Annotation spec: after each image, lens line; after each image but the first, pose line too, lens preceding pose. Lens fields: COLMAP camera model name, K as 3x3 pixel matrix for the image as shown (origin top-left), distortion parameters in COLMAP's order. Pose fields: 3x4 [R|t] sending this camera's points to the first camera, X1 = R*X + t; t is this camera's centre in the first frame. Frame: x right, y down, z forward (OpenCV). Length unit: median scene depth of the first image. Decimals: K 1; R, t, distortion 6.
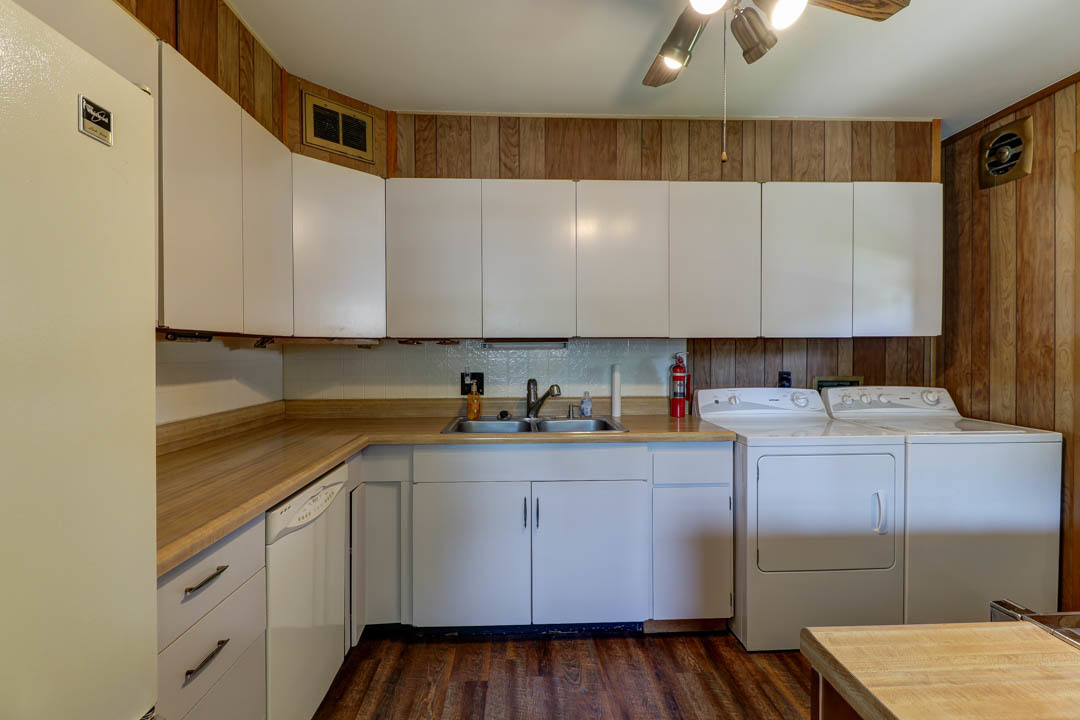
lens RADIAL K [[511.9, 0, 540.0], [0, 511.9, 360.0], [0, 0, 1]] dist [0.001156, -0.000664]
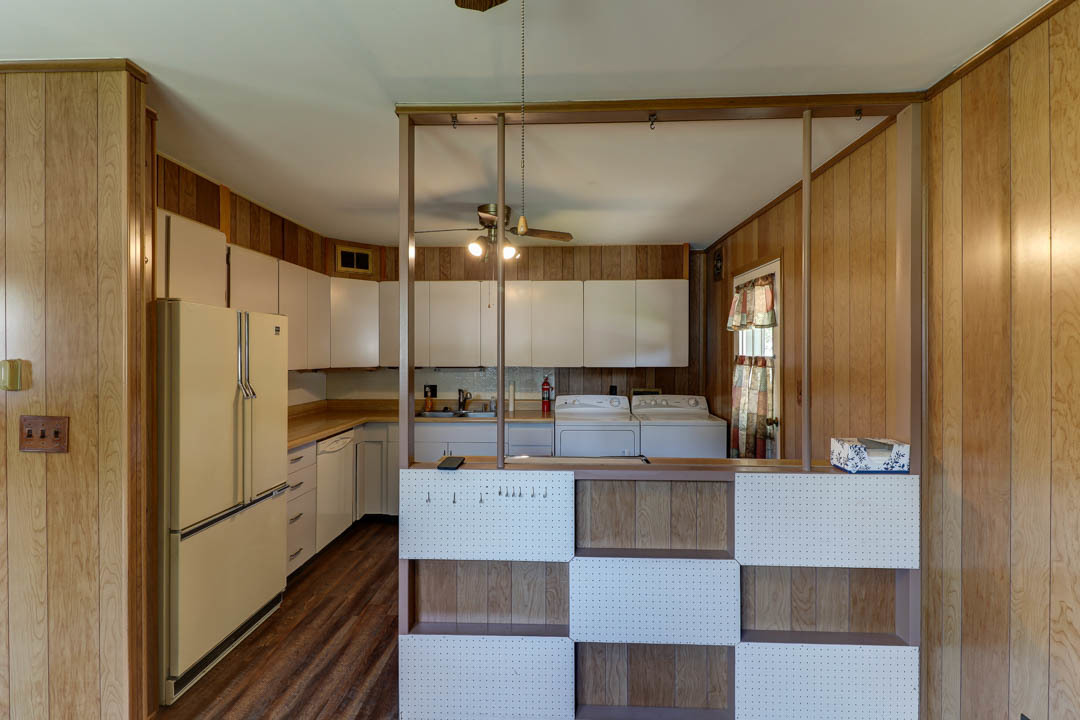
lens RADIAL K [[511.9, 0, 540.0], [0, 511.9, 360.0], [0, 0, 1]] dist [0.001156, -0.000664]
pose [[0.996533, 0.004829, -0.083056, 0.427396], [-0.005229, 0.999976, -0.004602, -0.060020], [0.083032, 0.005020, 0.996534, -0.791533]]
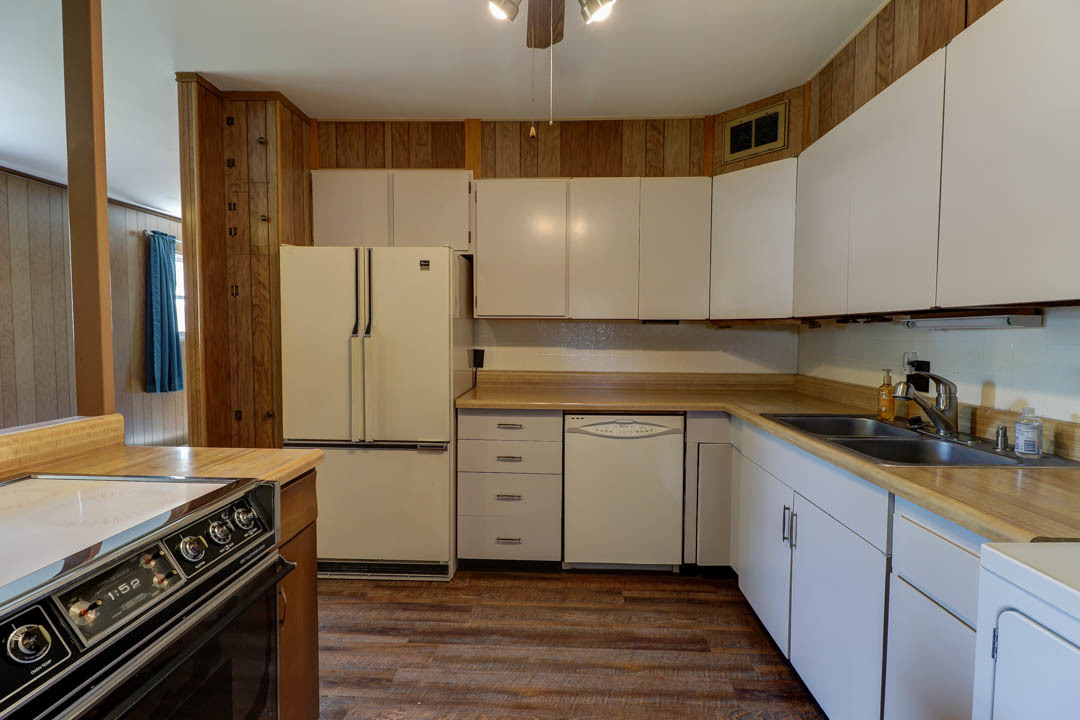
lens RADIAL K [[489.7, 0, 540.0], [0, 489.7, 360.0], [0, 0, 1]] dist [0.000345, -0.000214]
pose [[-0.083378, 0.059893, -0.994717, 0.679266], [-0.020602, 0.997875, 0.061810, -0.008703], [0.996305, 0.025646, -0.081967, 0.566754]]
